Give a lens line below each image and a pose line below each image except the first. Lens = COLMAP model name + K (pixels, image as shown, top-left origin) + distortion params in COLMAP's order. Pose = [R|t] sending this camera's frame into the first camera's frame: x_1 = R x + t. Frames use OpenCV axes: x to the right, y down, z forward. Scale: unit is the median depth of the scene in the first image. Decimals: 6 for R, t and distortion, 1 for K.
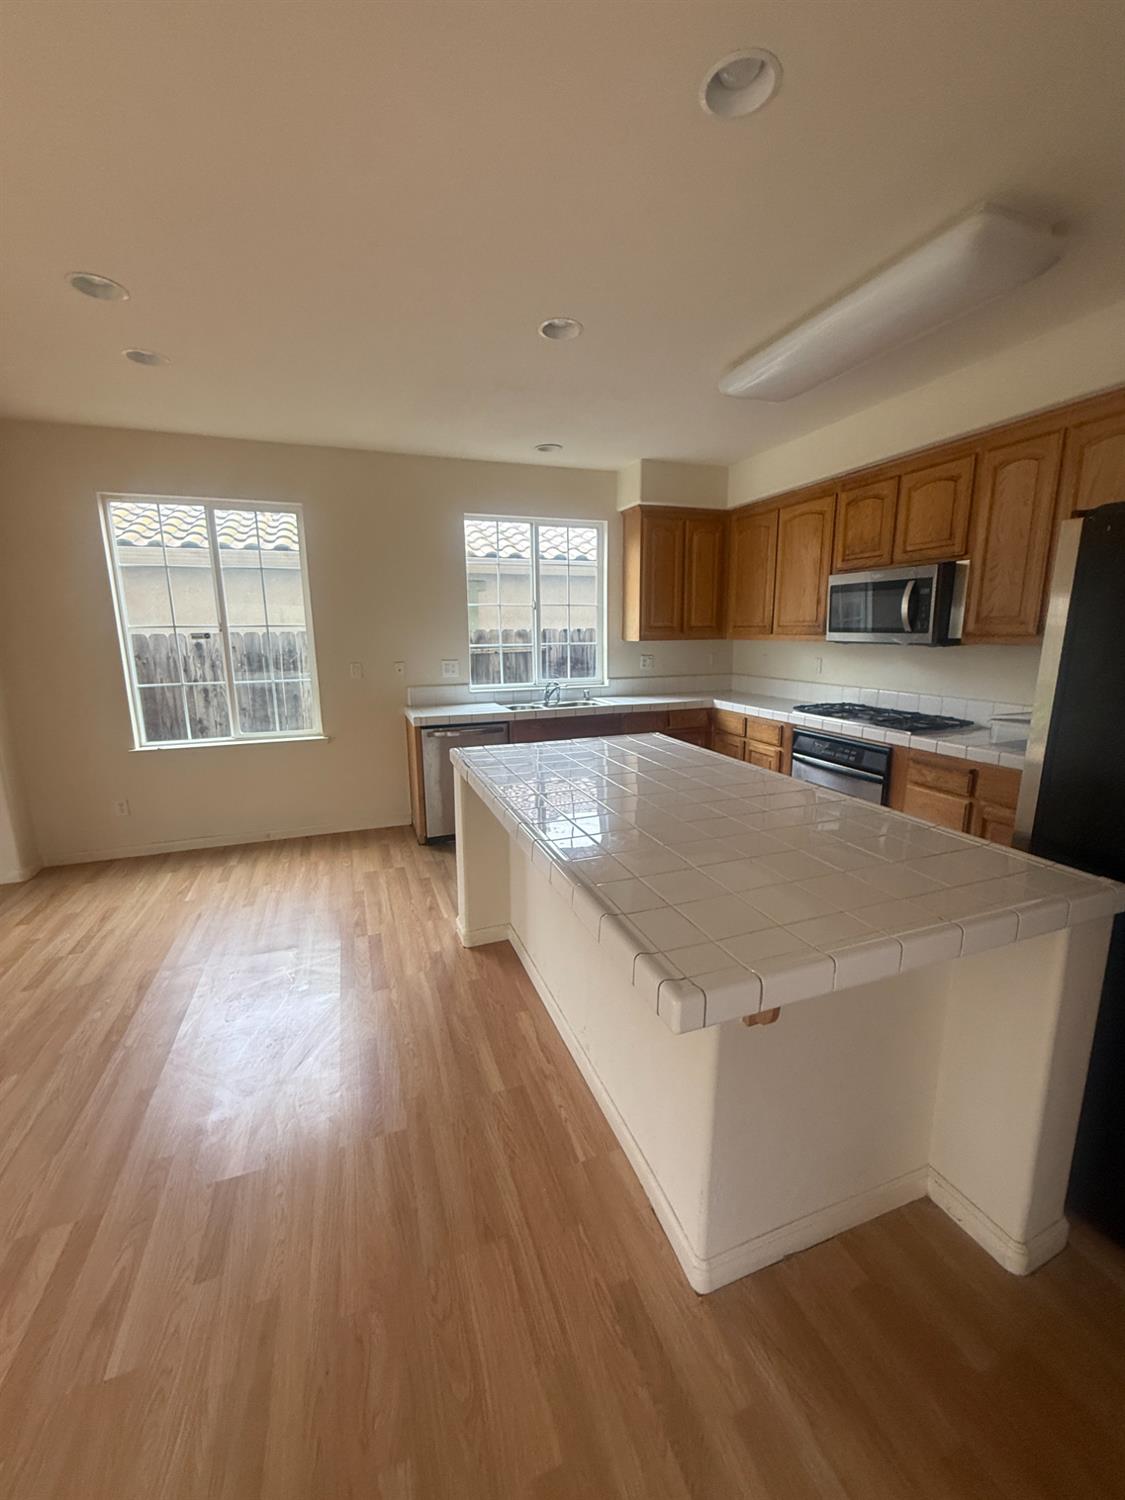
lens RADIAL K [[596.1, 0, 562.5], [0, 596.1, 750.0], [0, 0, 1]] dist [0.001782, 0.000235]
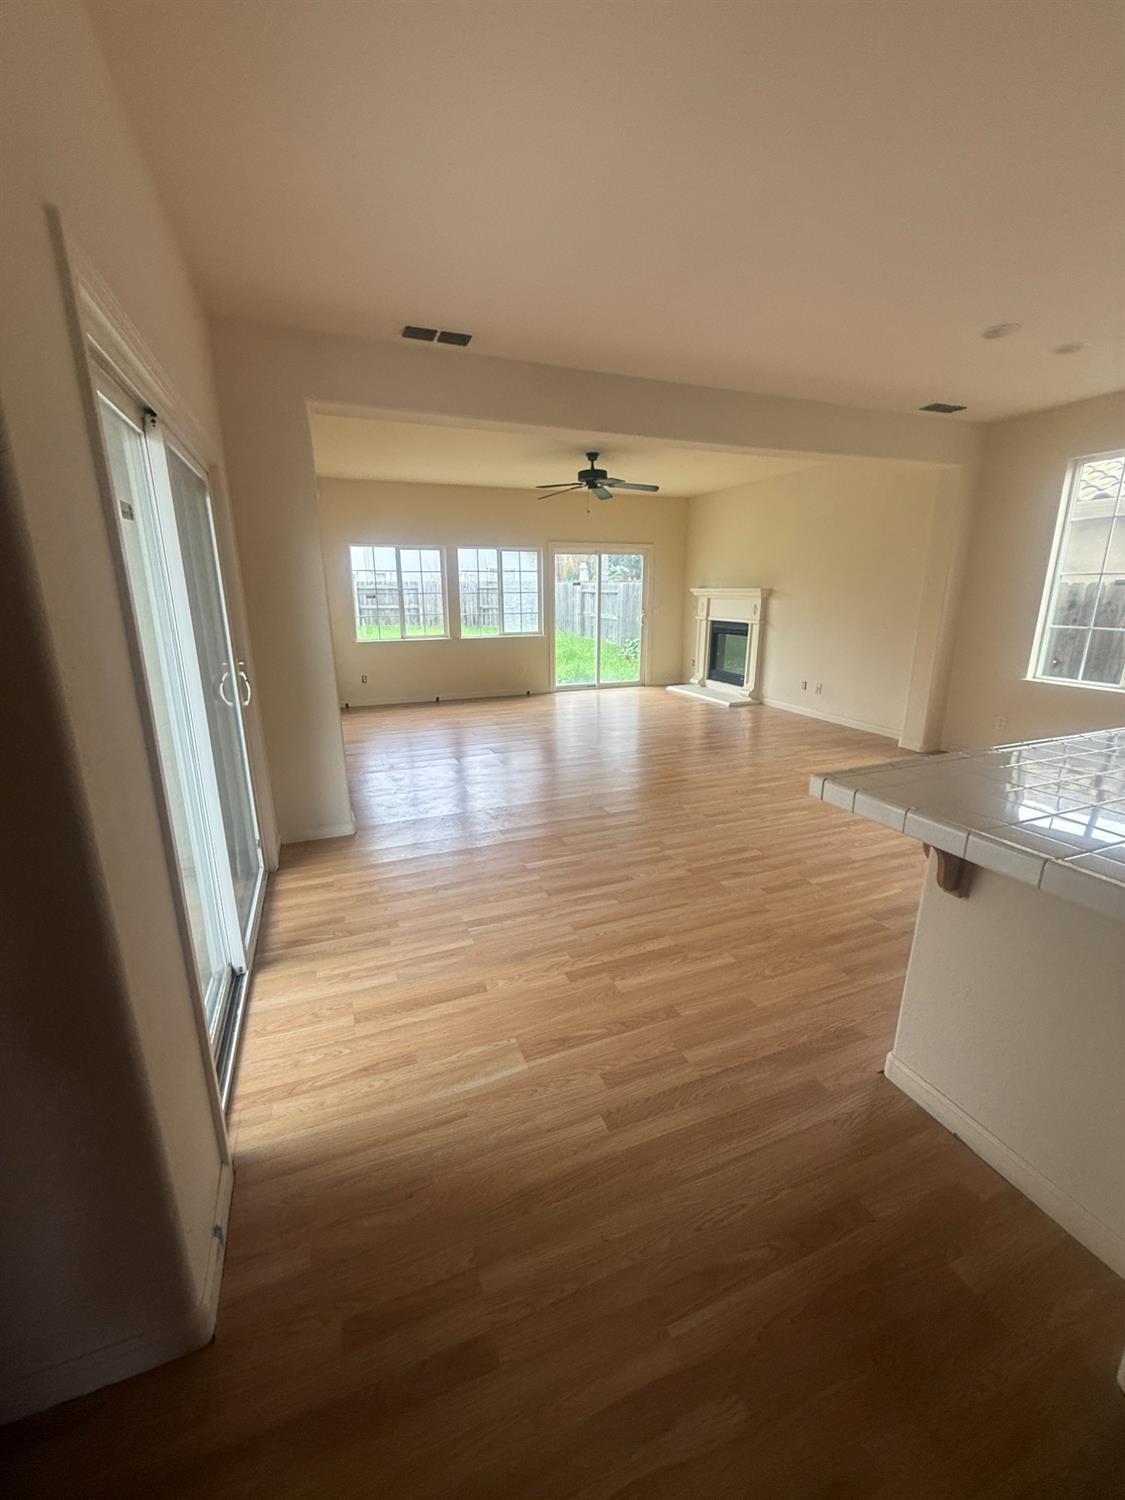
lens RADIAL K [[596.1, 0, 562.5], [0, 596.1, 750.0], [0, 0, 1]] dist [0.001782, 0.000235]
pose [[0.021005, 0.265349, -0.963924, 1.088656], [-0.191178, 0.947411, 0.256637, 0.015927], [0.981331, 0.178890, 0.070630, 0.060109]]
